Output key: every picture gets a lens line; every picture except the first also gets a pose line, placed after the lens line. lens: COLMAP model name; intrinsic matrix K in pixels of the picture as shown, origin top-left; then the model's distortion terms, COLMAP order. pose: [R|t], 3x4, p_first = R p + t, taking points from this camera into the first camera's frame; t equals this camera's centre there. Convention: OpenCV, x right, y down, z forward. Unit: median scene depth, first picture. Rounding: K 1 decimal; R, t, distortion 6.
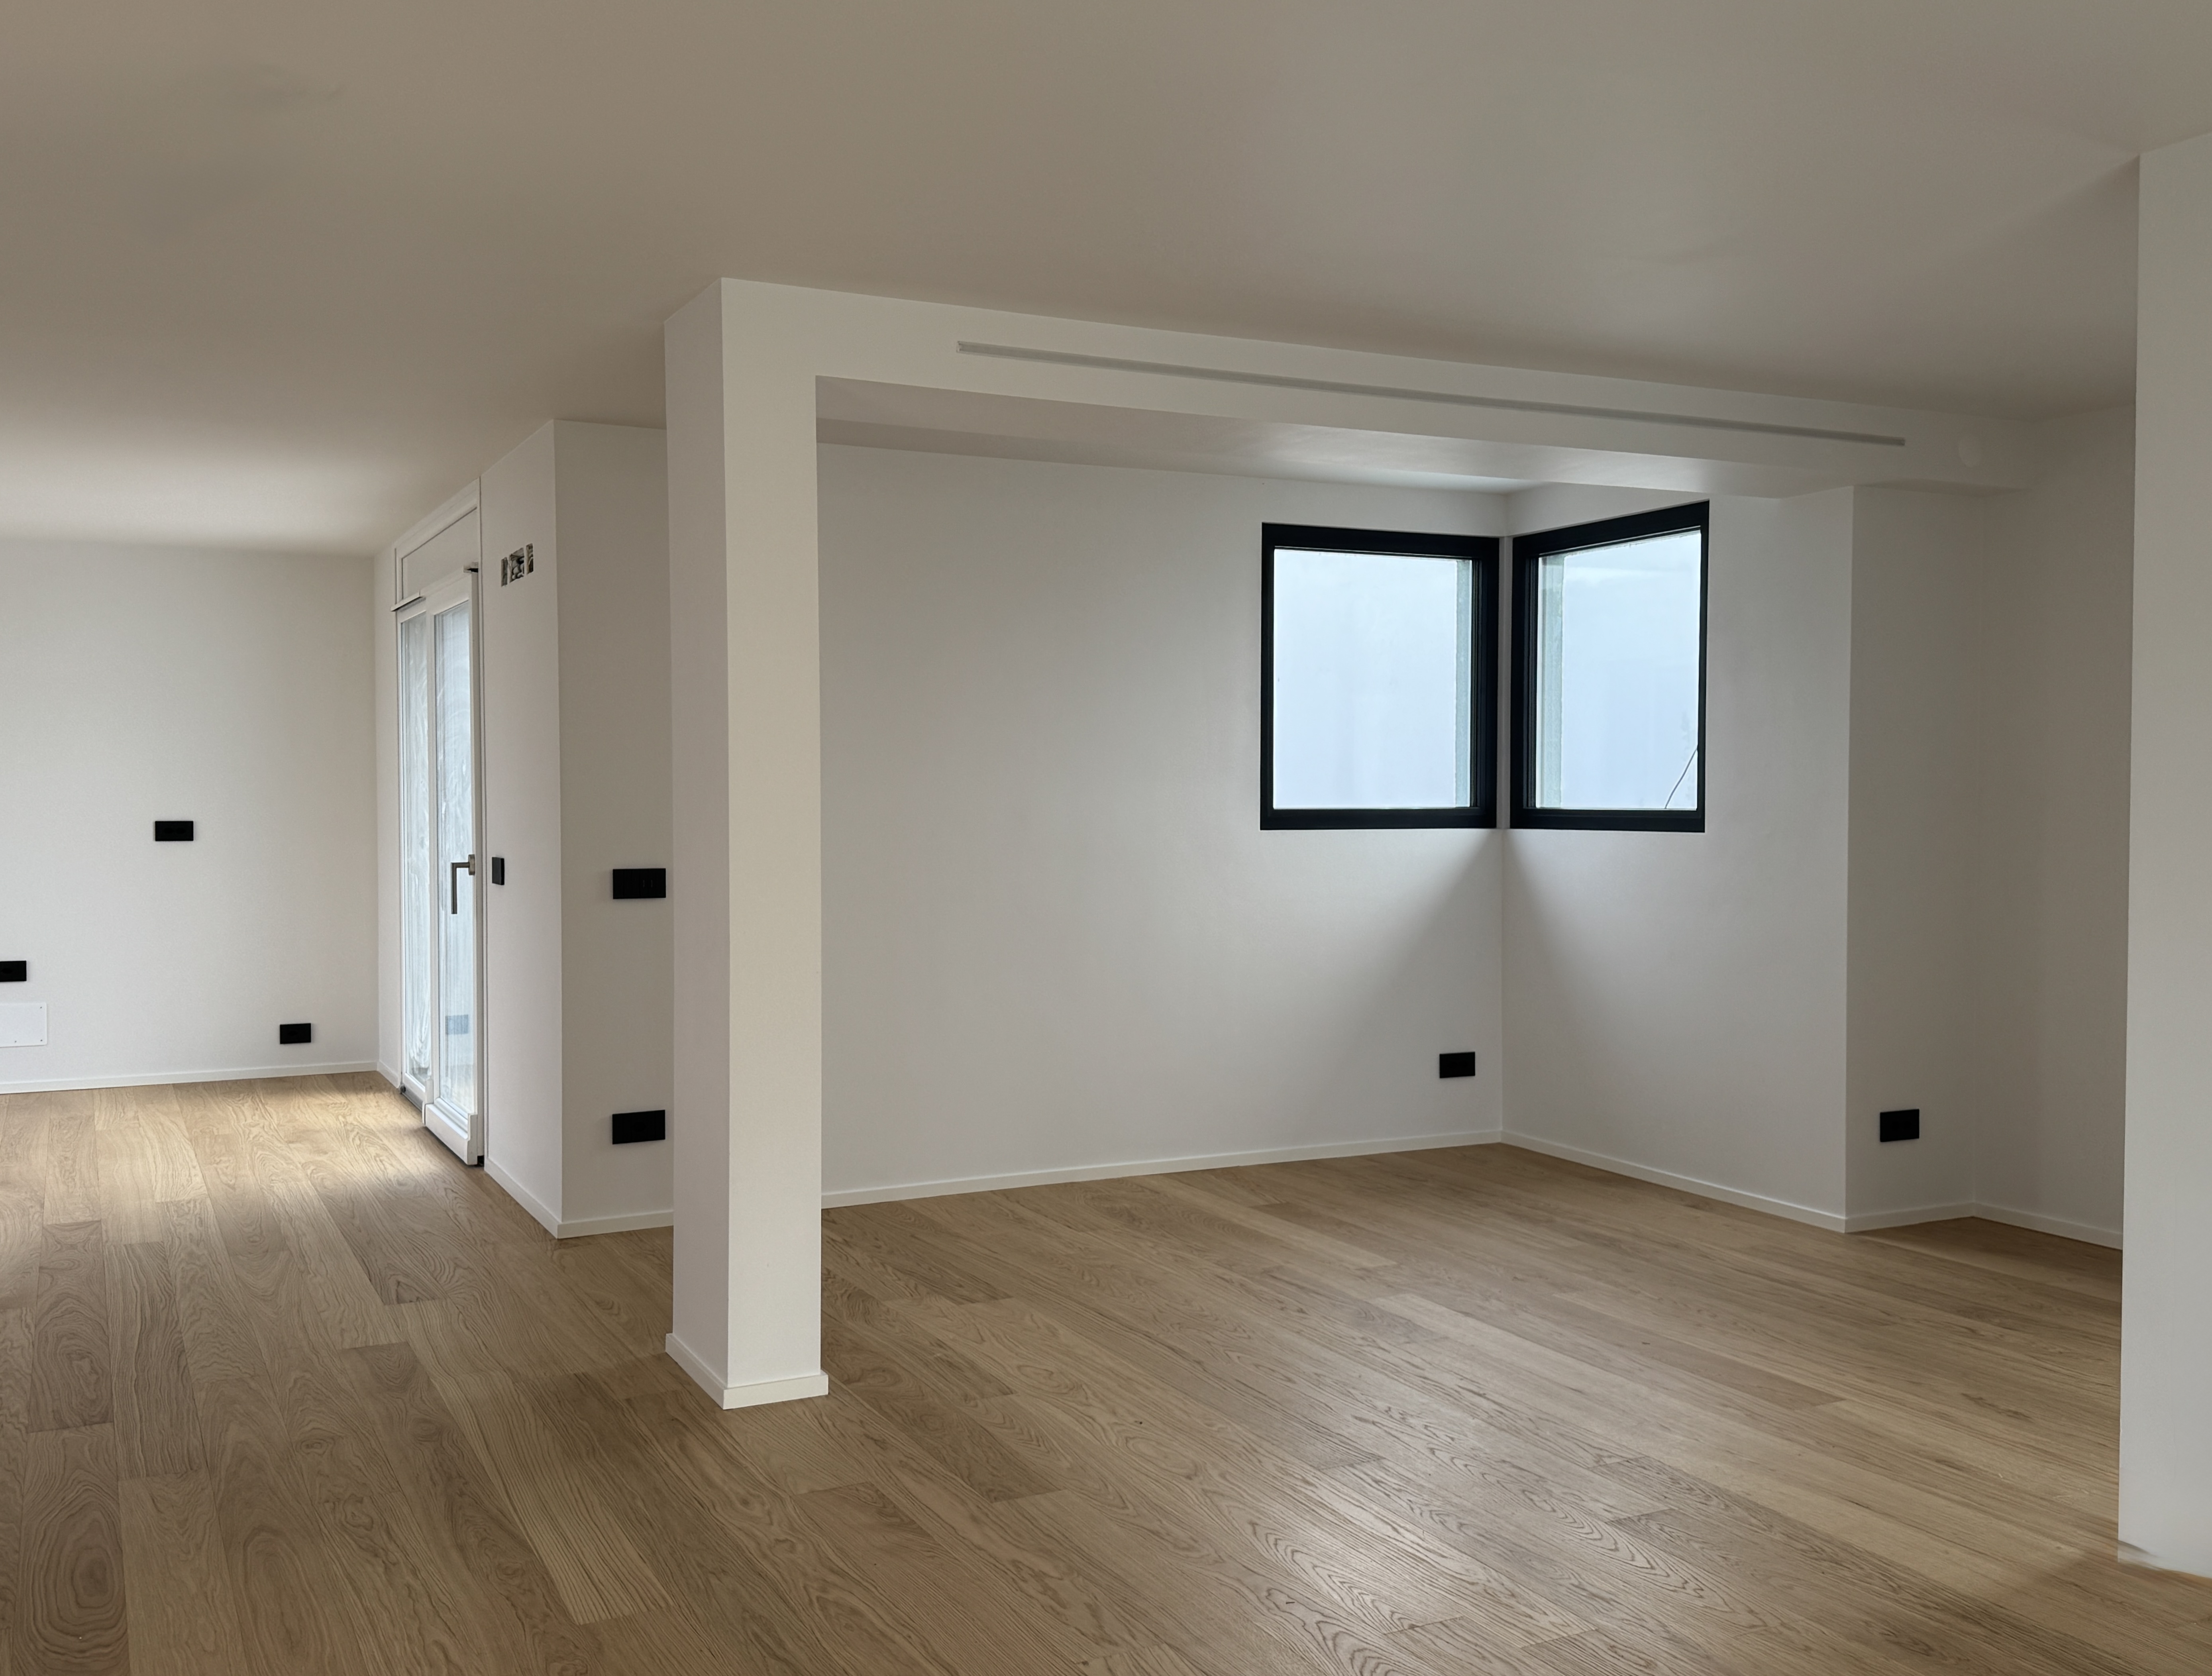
lens RADIAL K [[1991.2, 0, 1135.6], [0, 1991.2, 852.2], [0, 0, 1]] dist [0.122094, -0.219212]
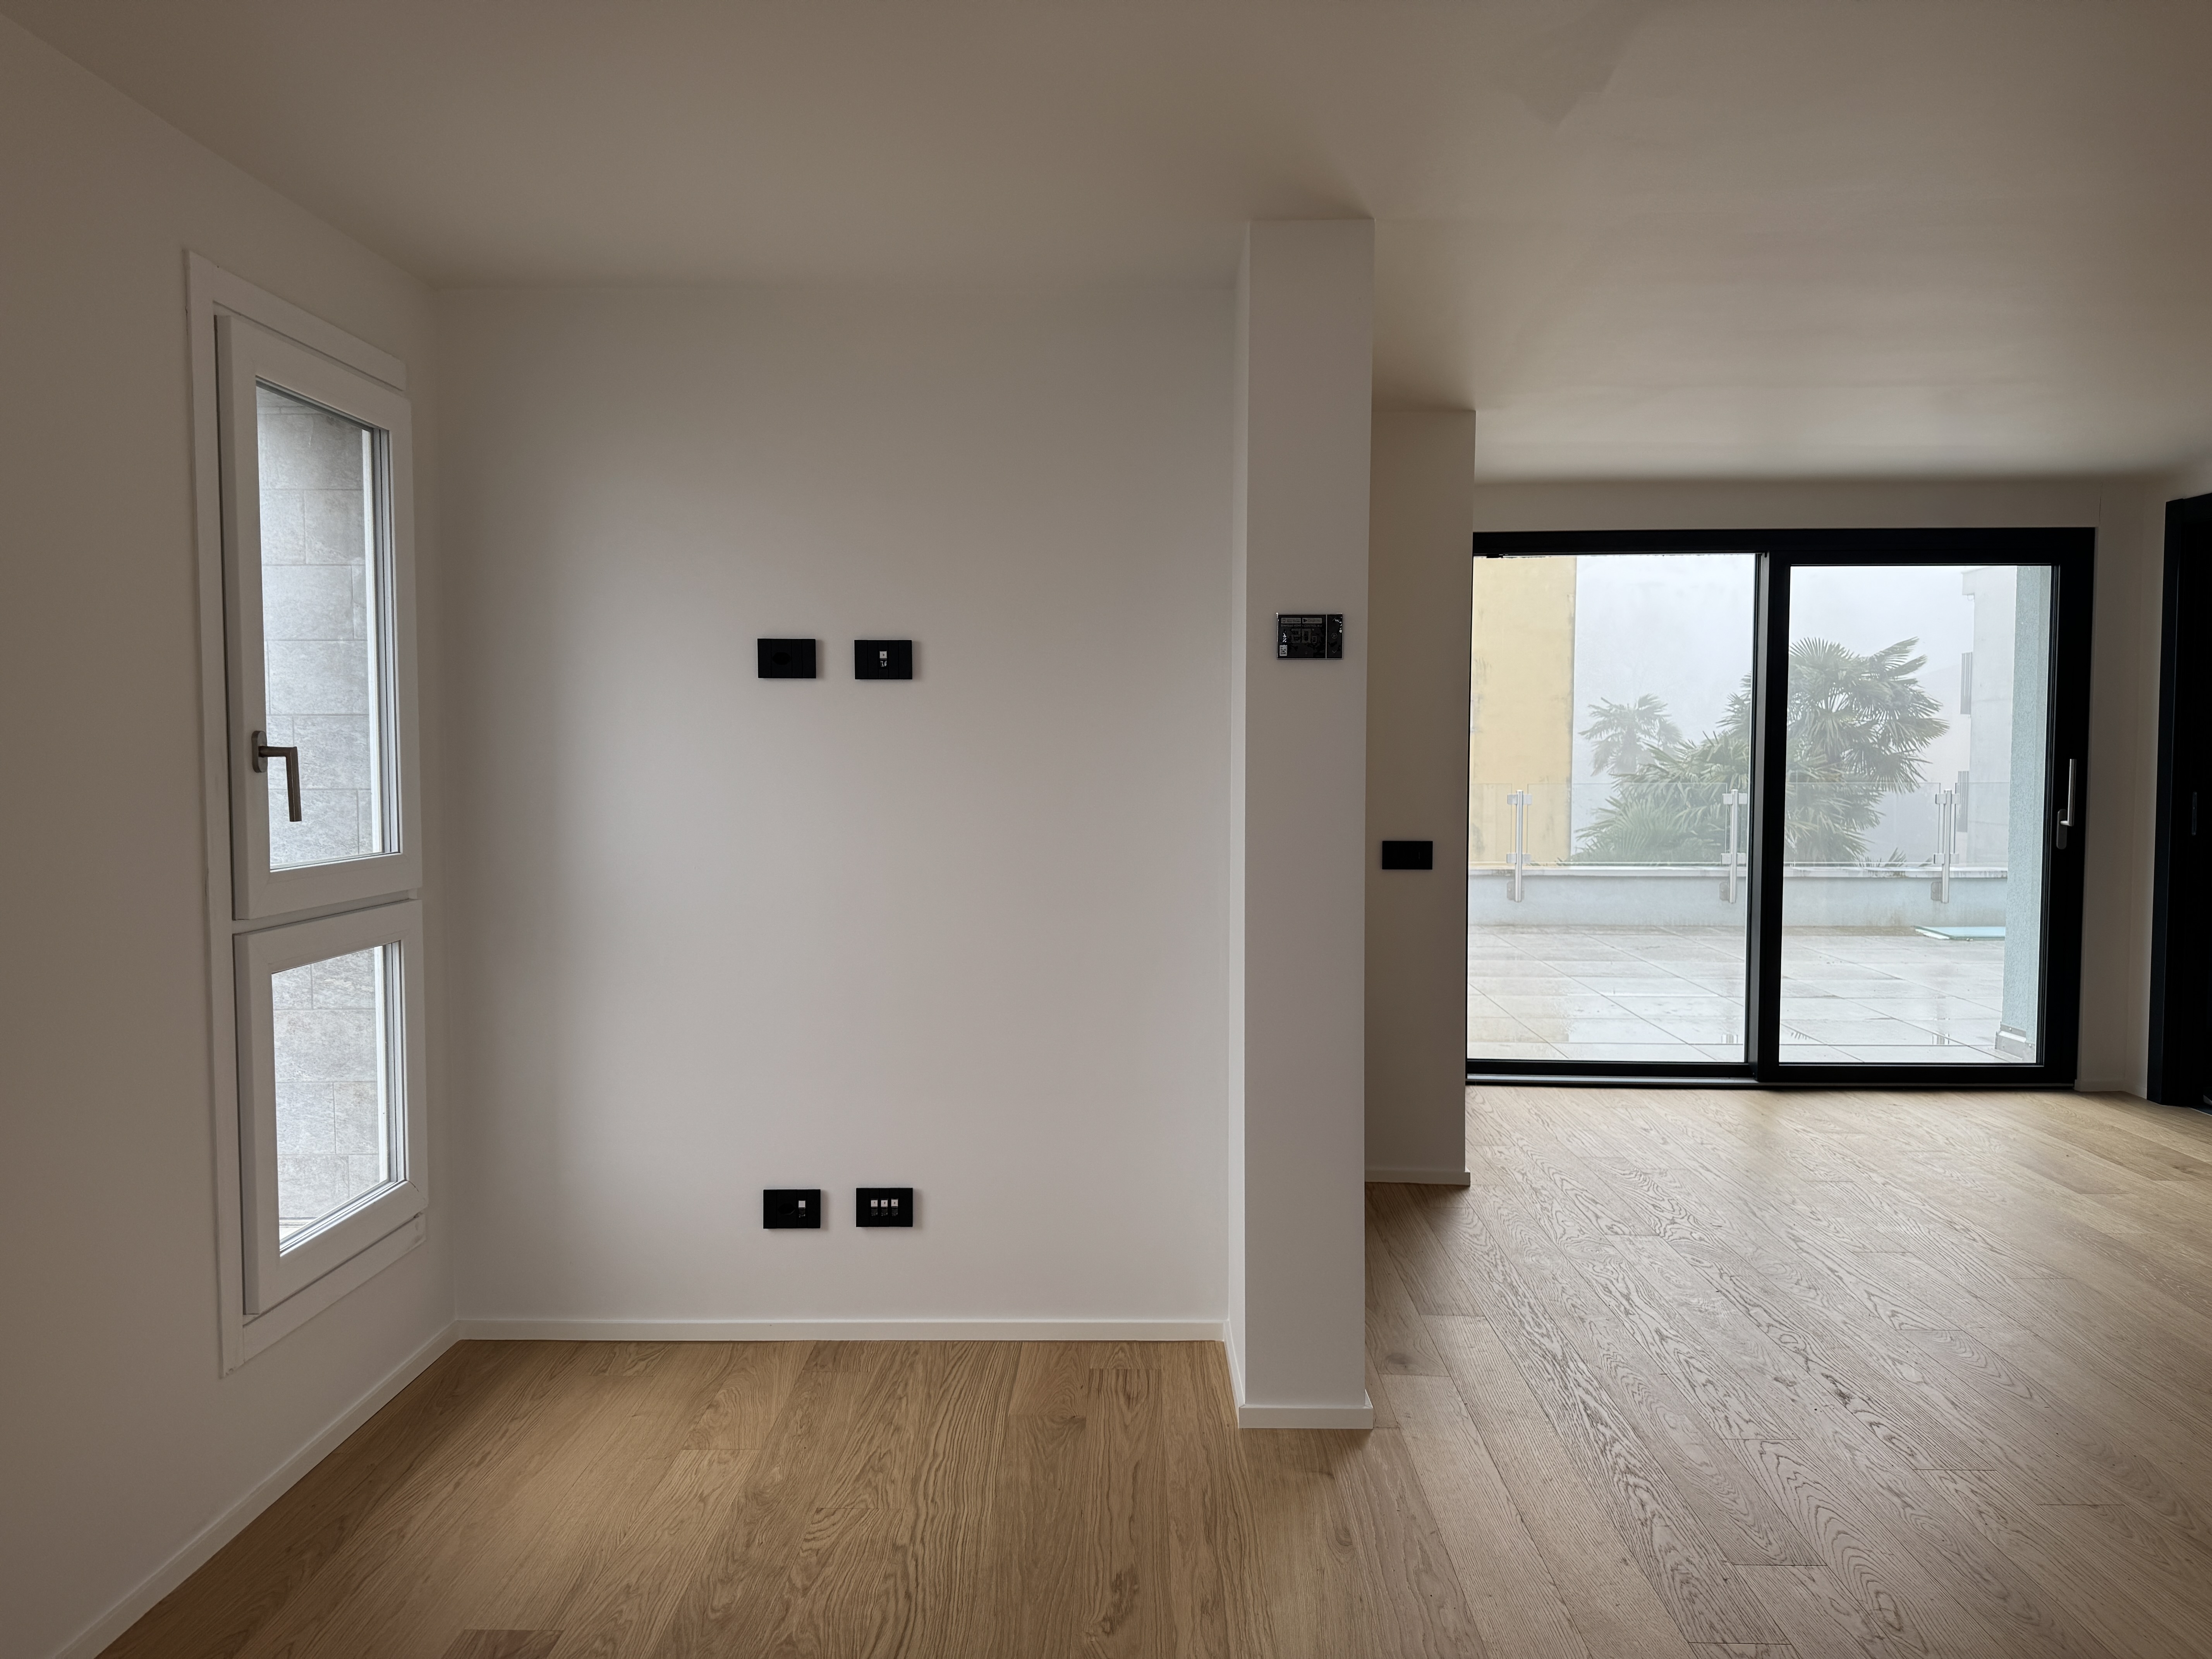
lens RADIAL K [[1561.8, 0, 1099.9], [0, 1561.8, 834.8], [0, 0, 1]] dist [0.062064, -0.081077]
pose [[-0.876301, -0.026585, 0.481031, 0.141416], [0.015937, 0.996330, 0.084096, -0.055147], [-0.481501, 0.081360, -0.872661, 1.361633]]
